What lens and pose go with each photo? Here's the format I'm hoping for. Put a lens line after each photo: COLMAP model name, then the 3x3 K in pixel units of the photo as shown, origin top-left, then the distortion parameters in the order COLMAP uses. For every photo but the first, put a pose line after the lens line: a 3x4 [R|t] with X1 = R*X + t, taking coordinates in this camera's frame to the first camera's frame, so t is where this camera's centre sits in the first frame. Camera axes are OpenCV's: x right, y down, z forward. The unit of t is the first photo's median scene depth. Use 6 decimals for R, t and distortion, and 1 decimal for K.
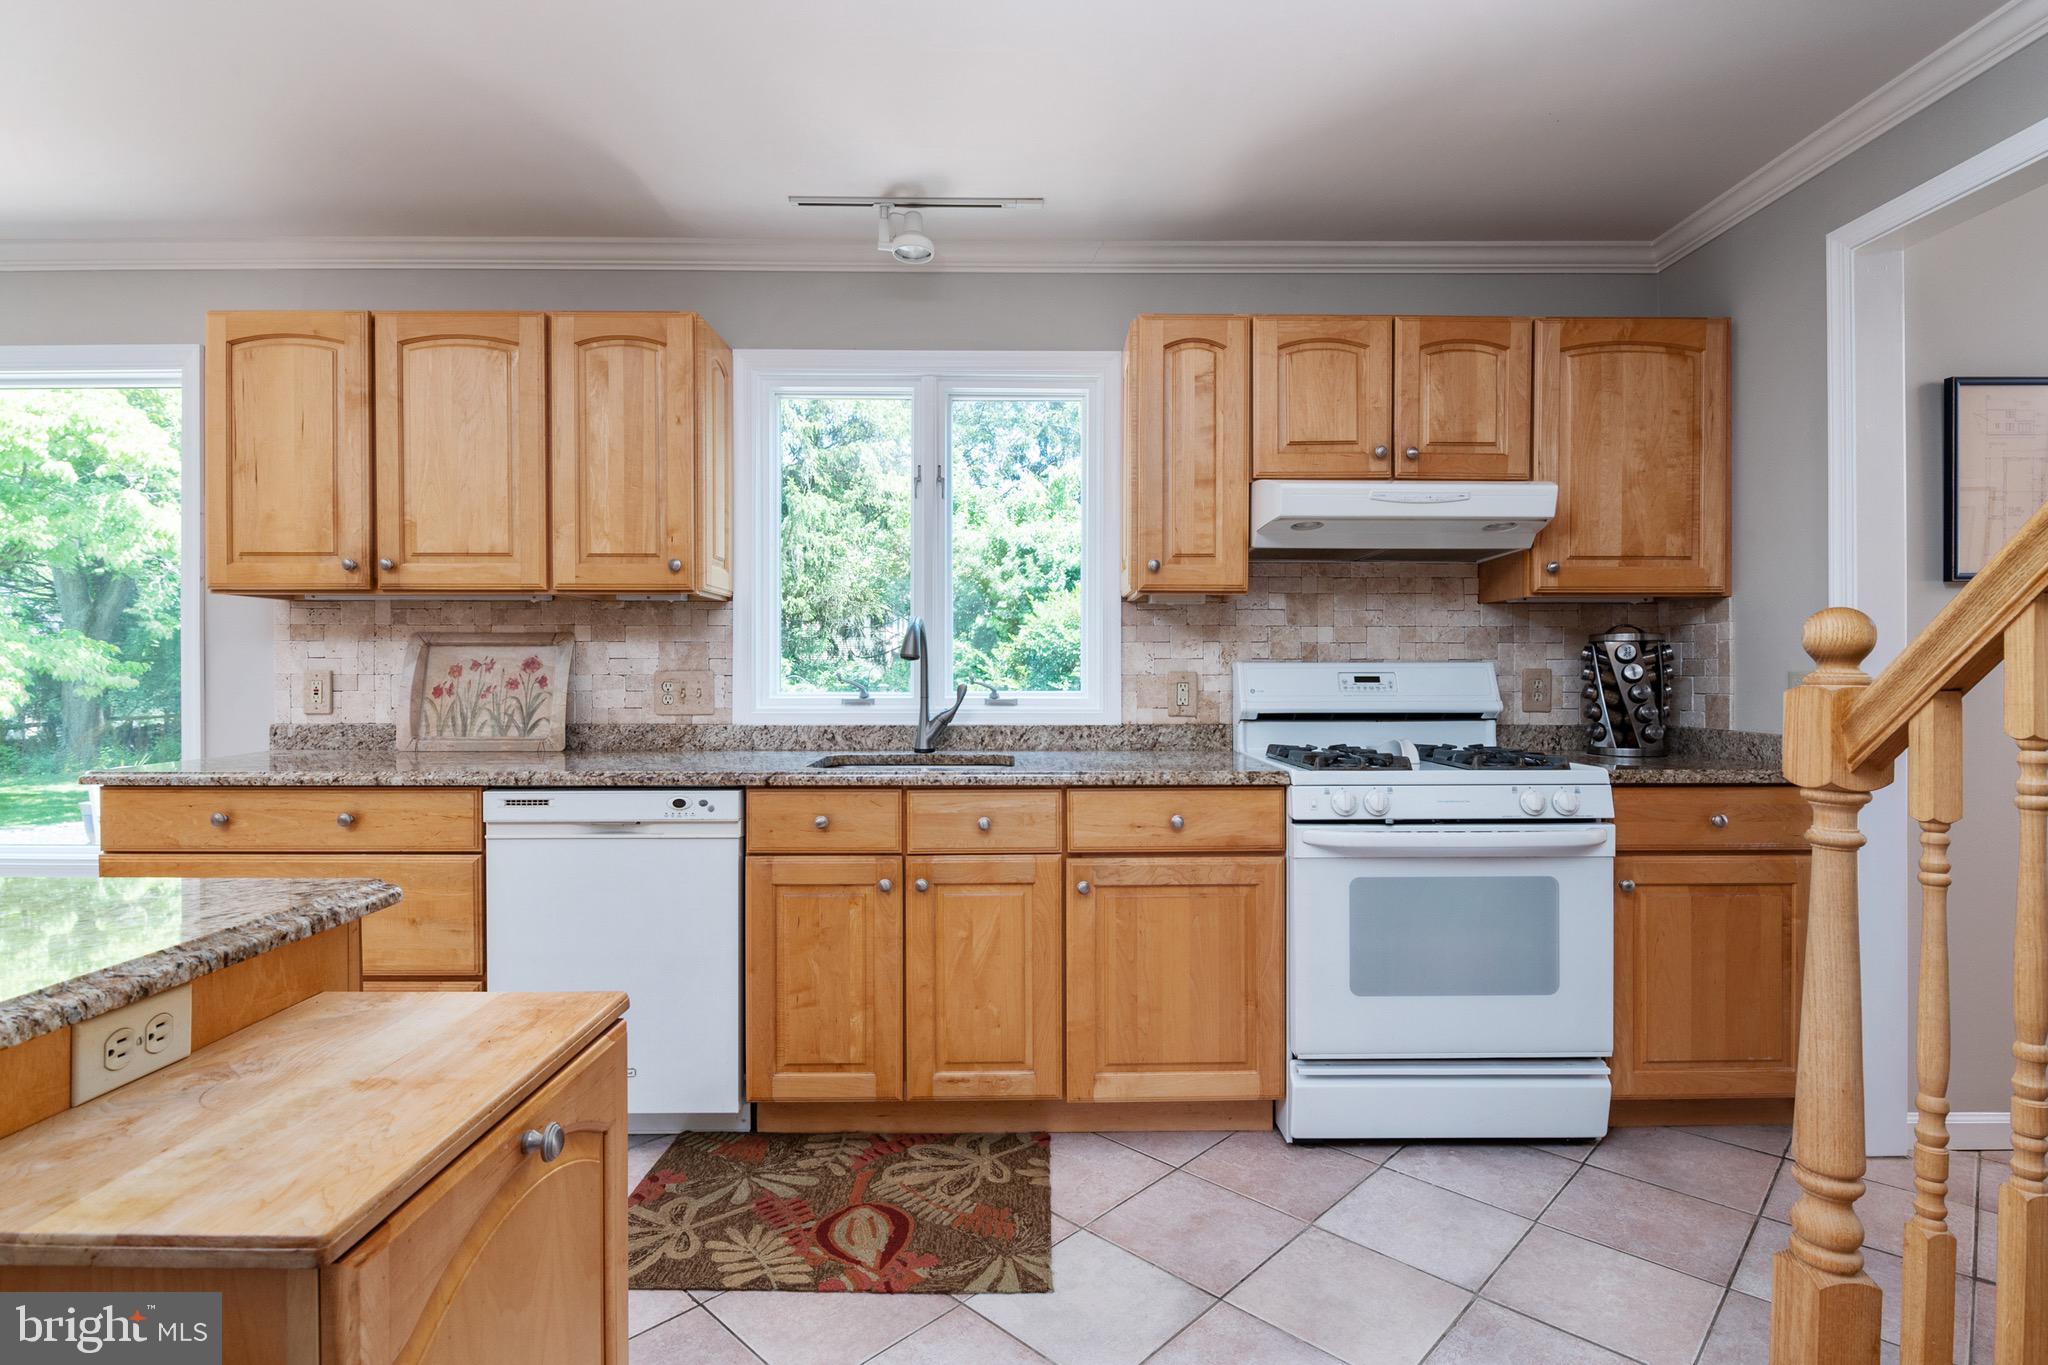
lens RADIAL K [[1013.4, 0, 1027.8], [0, 1013.4, 677.0], [0, 0, 1]] dist [-0.007053, -0.000477]
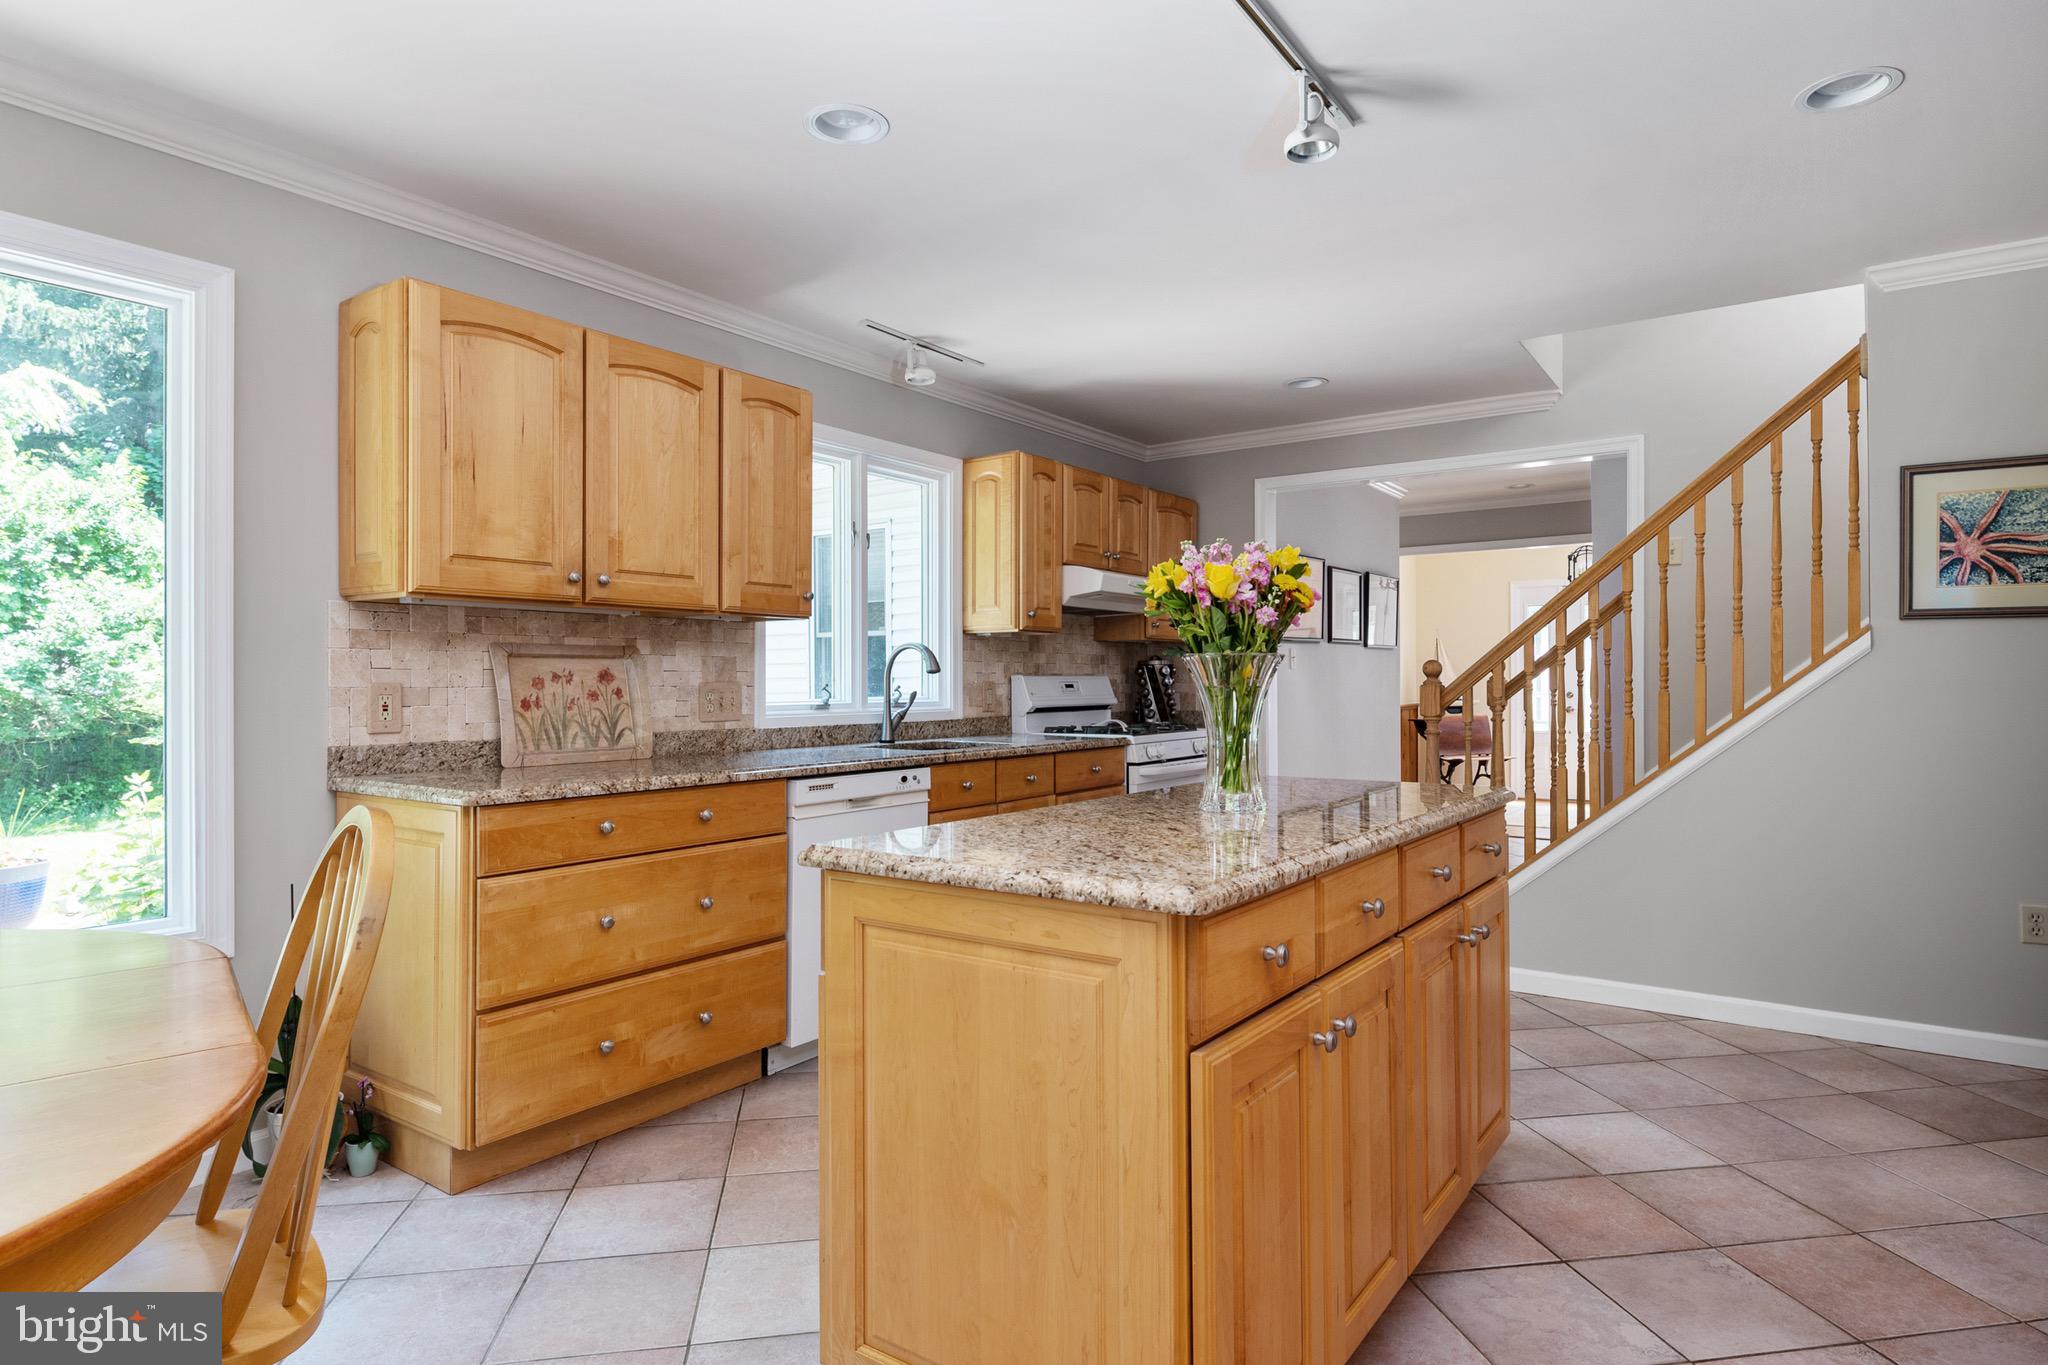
lens RADIAL K [[1150.6, 0, 1017.7], [0, 1150.6, 680.0], [0, 0, 1]] dist [-0.000979, -0.000507]
pose [[0.583029, -0.001460, 0.812450, -1.200733], [0.009144, 0.999947, -0.004765, 0.000567], [-0.812400, 0.010207, 0.583012, -0.020353]]
